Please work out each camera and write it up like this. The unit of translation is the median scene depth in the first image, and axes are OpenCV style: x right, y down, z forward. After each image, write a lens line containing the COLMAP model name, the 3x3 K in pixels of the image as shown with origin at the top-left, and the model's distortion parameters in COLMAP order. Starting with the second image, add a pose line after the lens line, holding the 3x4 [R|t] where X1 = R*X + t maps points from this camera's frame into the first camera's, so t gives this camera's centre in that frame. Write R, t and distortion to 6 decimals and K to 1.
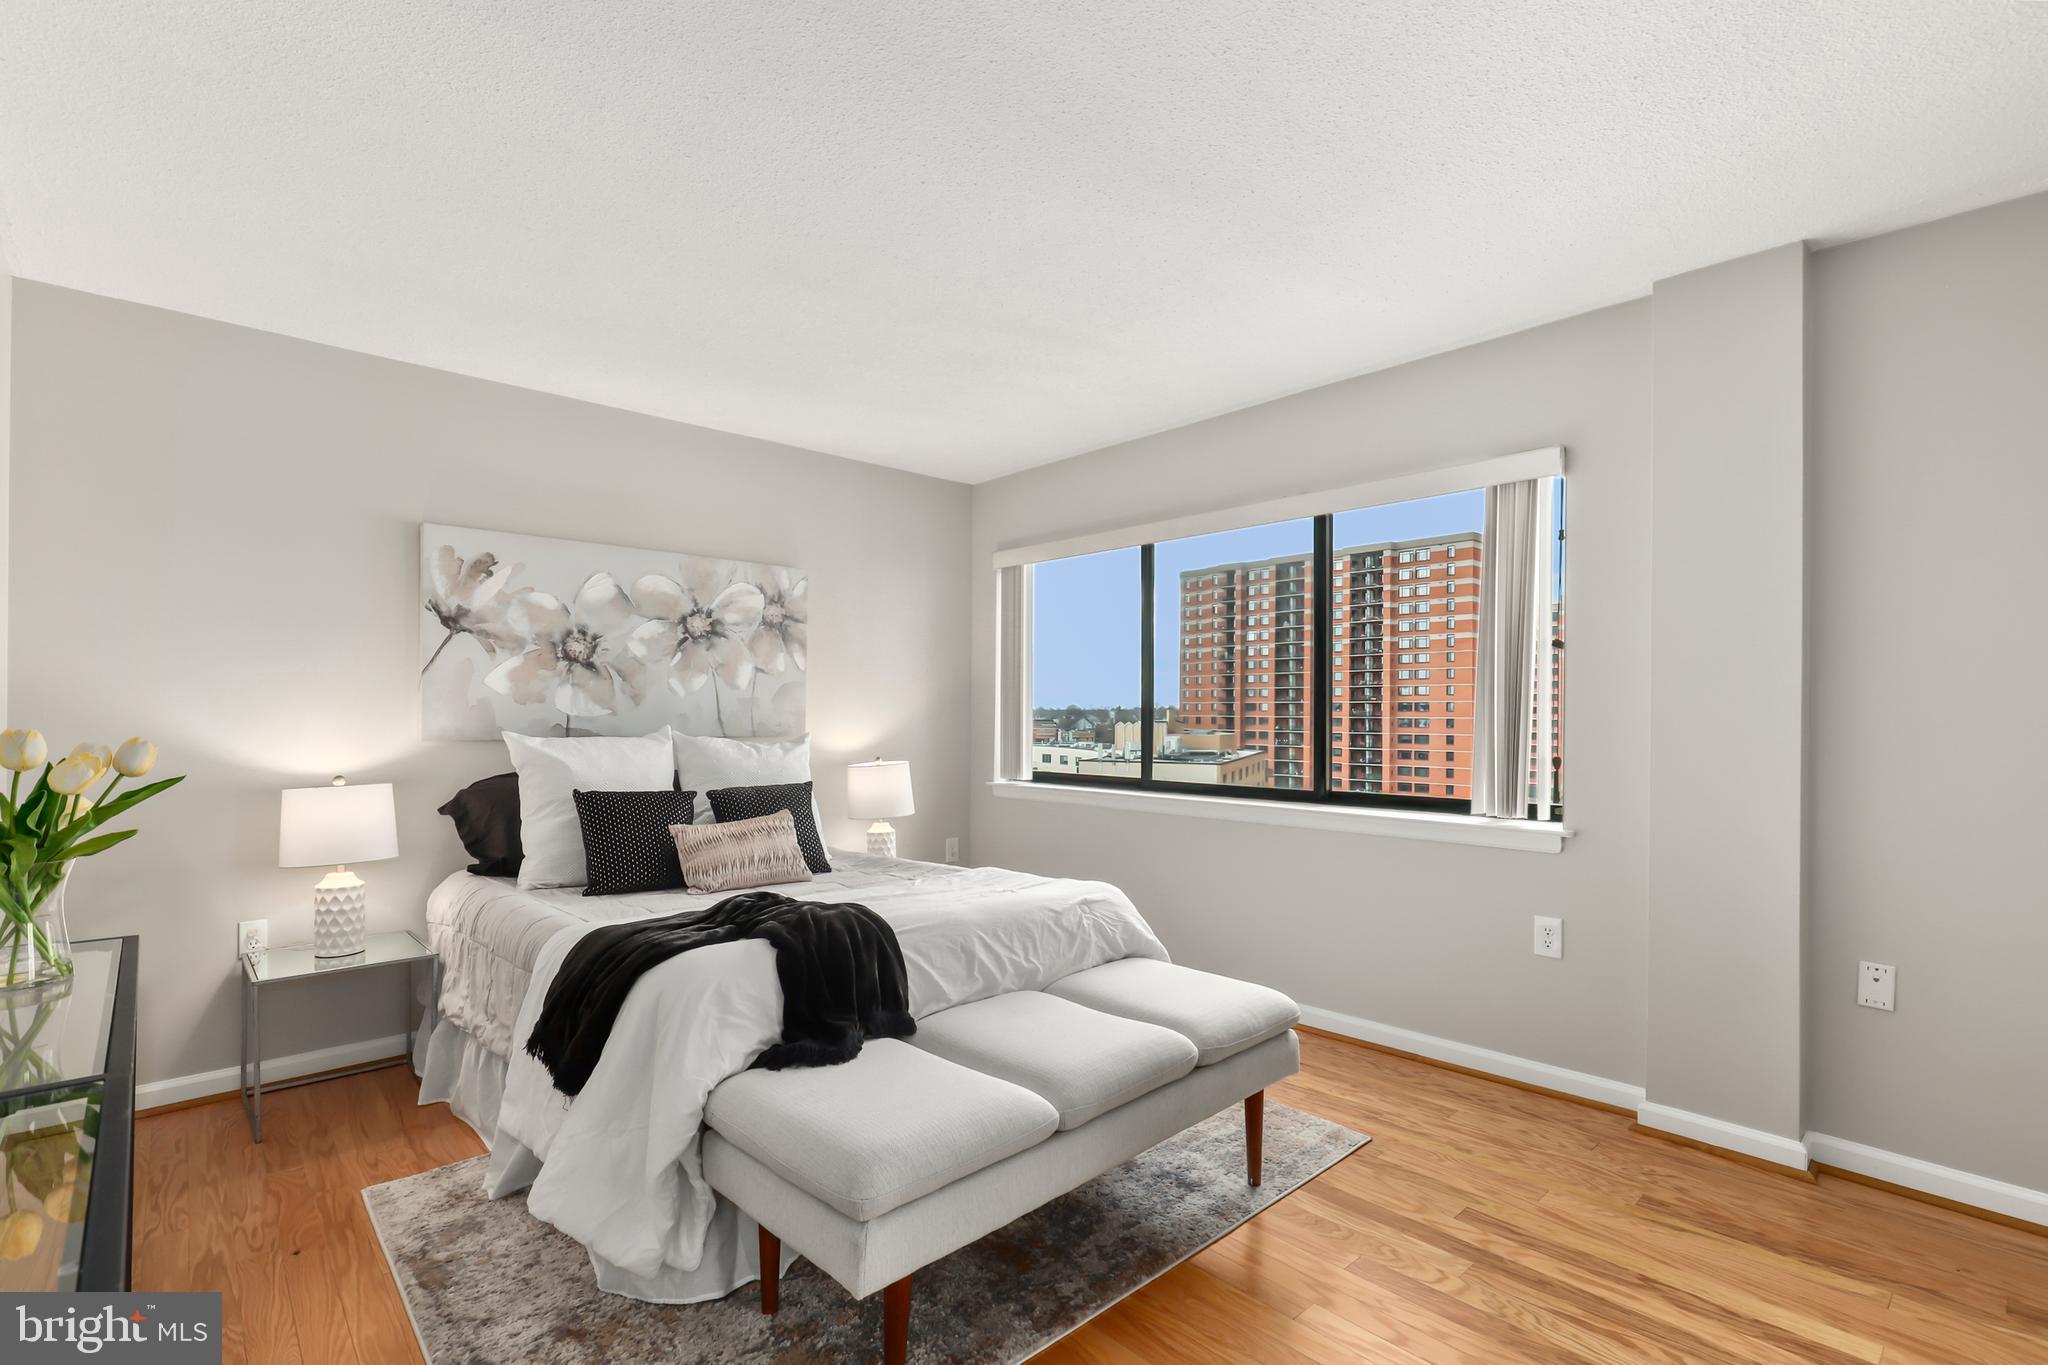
lens RADIAL K [[929.6, 0, 1033.1], [0, 929.6, 715.0], [0, 0, 1]] dist [-0.001252, -0.000216]
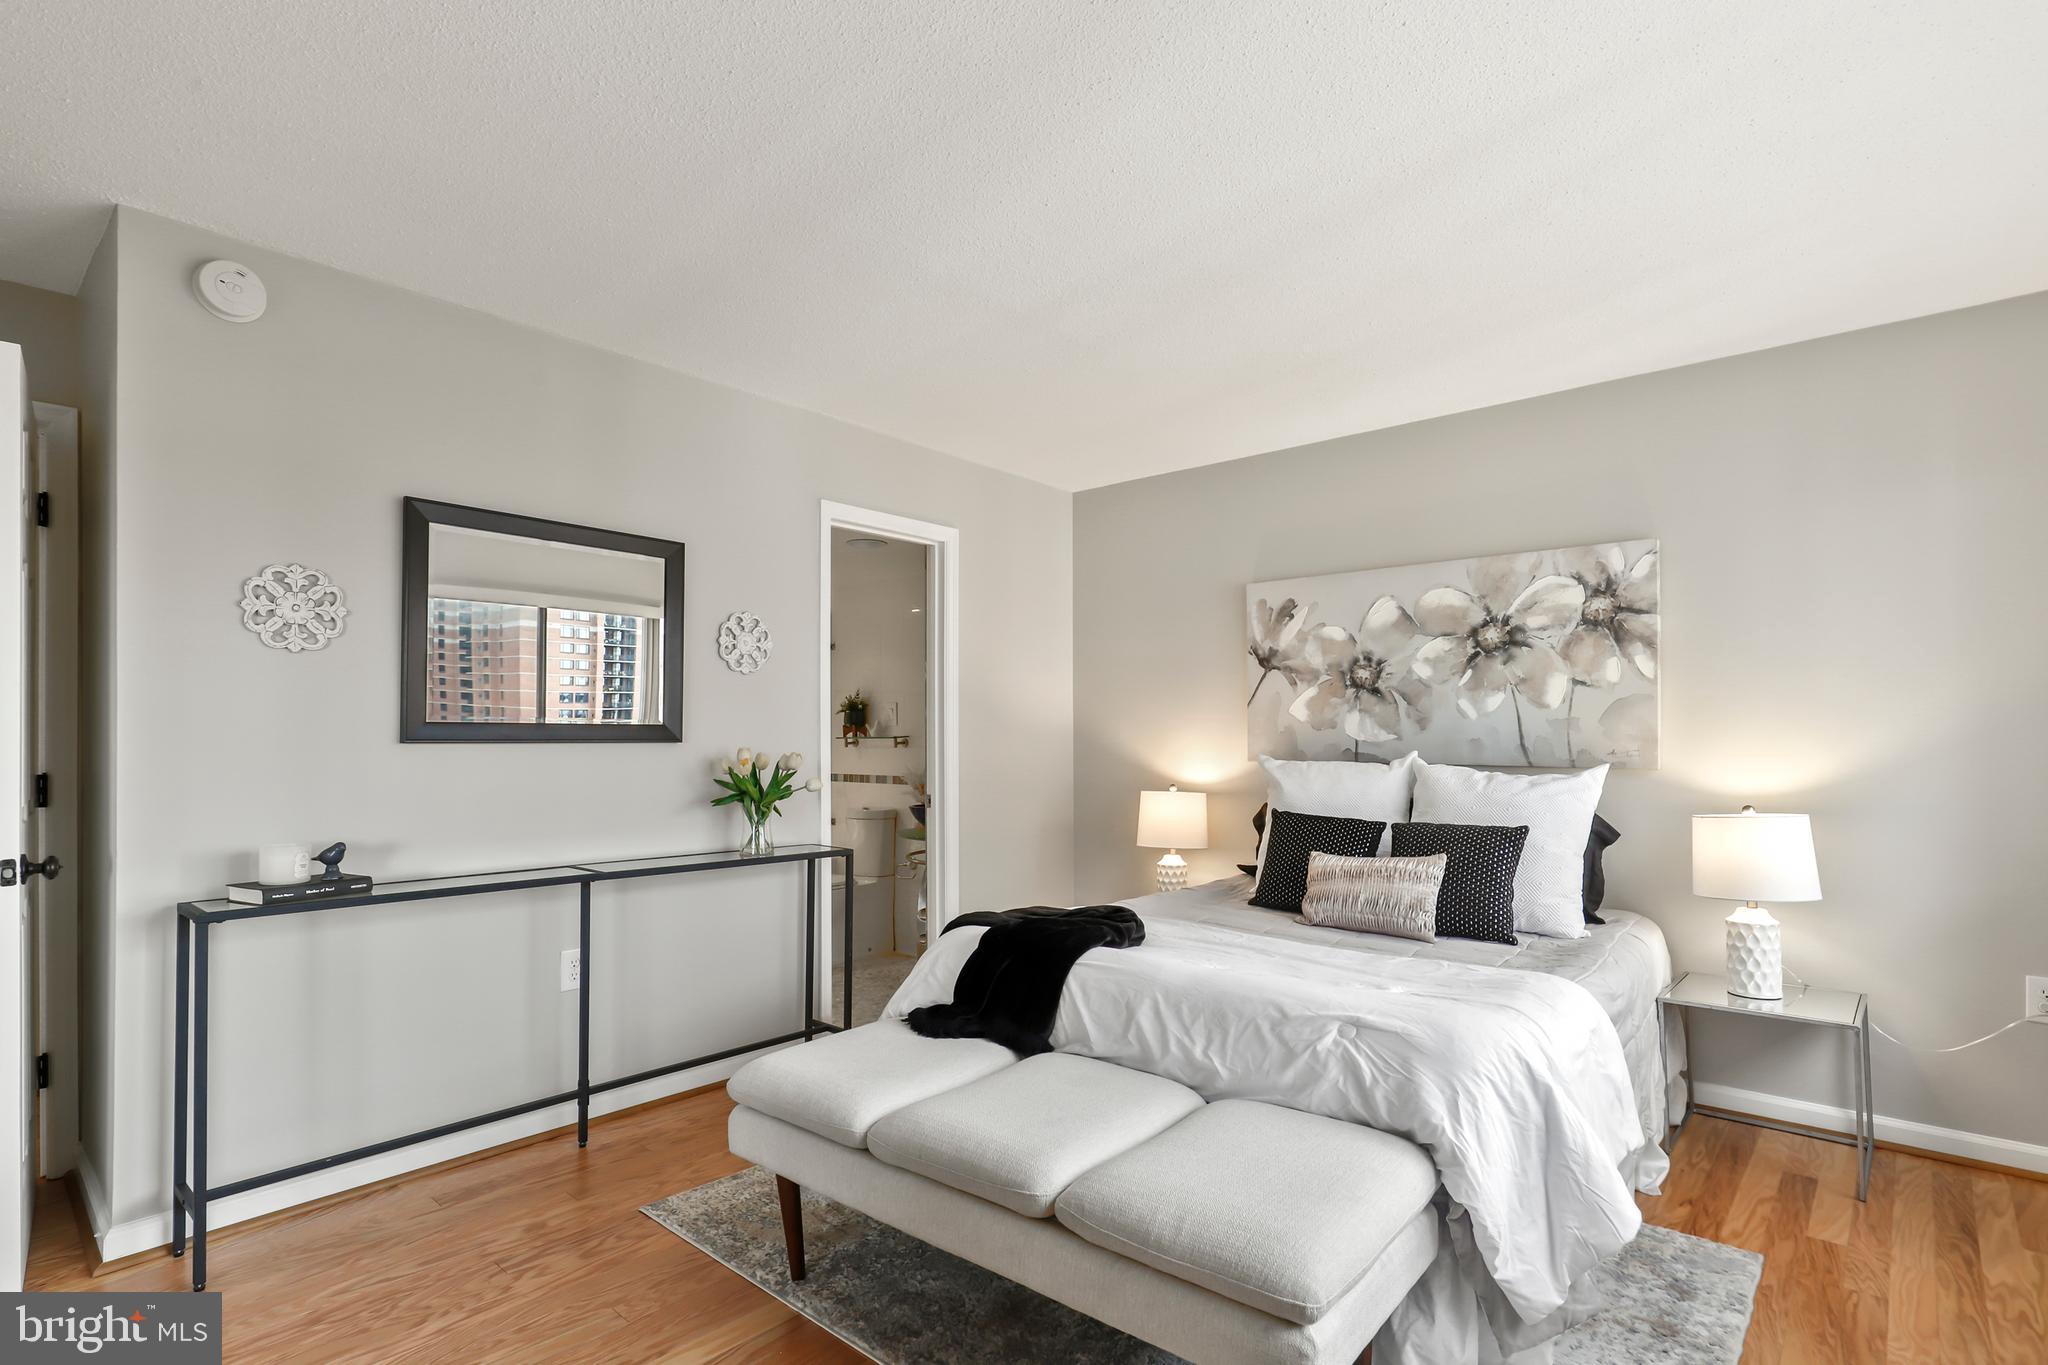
lens RADIAL K [[985.6, 0, 1055.5], [0, 985.6, 730.1], [0, 0, 1]] dist [-0.002273, -0.000294]
pose [[0.108751, -0.011957, -0.993997, 0.542802], [-0.002540, 0.999921, -0.012306, 0.003271], [0.994066, 0.003863, 0.108712, 0.533719]]
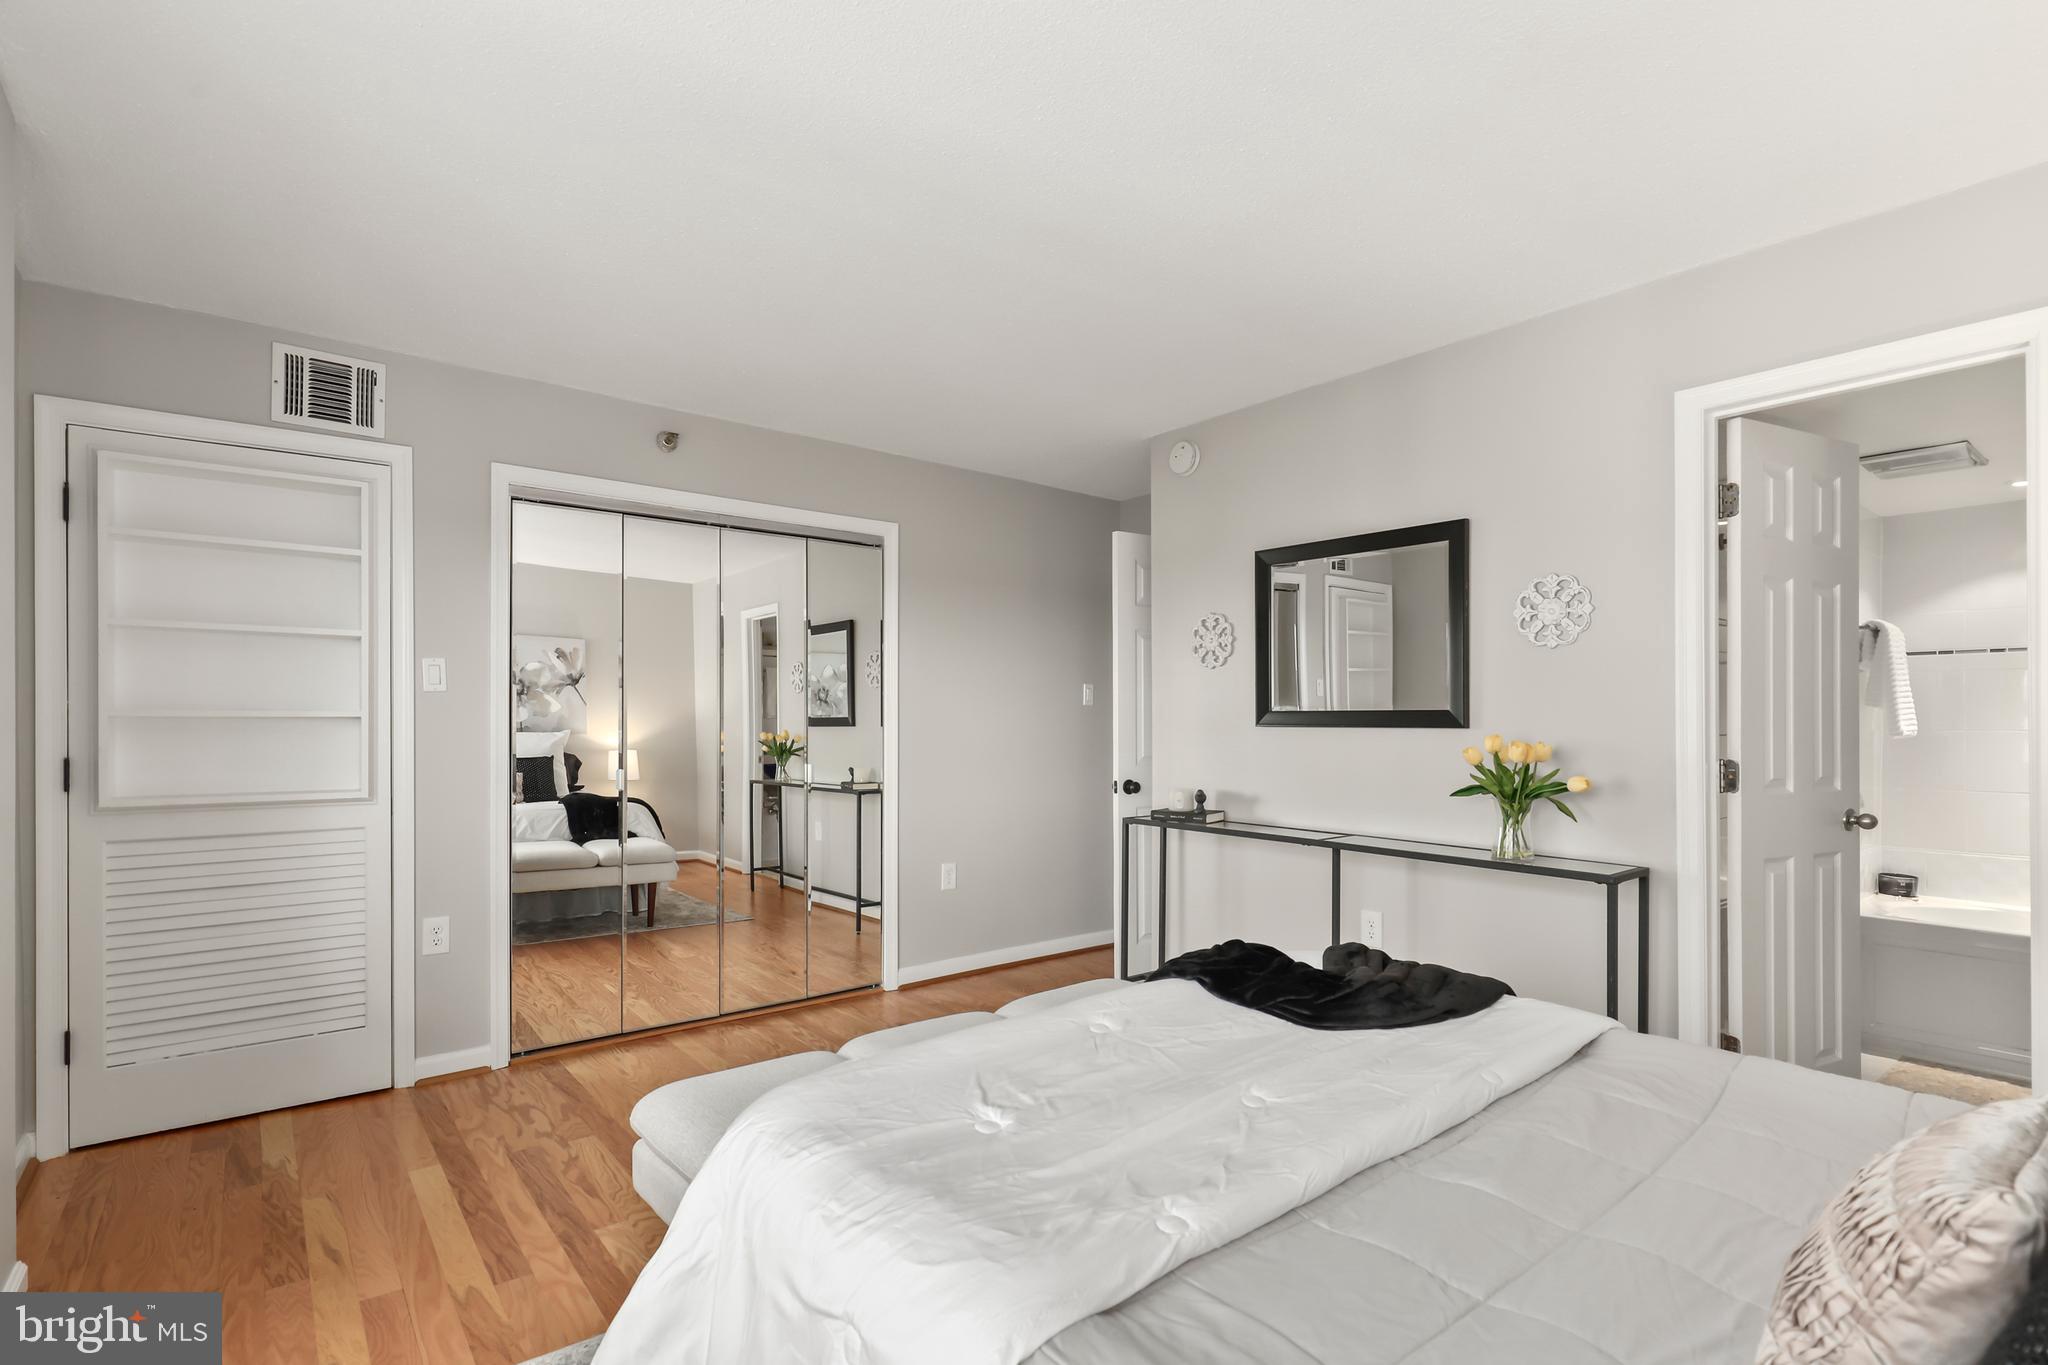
lens RADIAL K [[980.2, 0, 1020.4], [0, 980.2, 711.6], [0, 0, 1]] dist [0.001040, 0.000004]
pose [[-0.996235, -0.002233, 0.086664, -0.063844], [-0.002589, 0.999989, -0.003996, -0.005593], [-0.086655, -0.004205, -0.996230, 1.162616]]
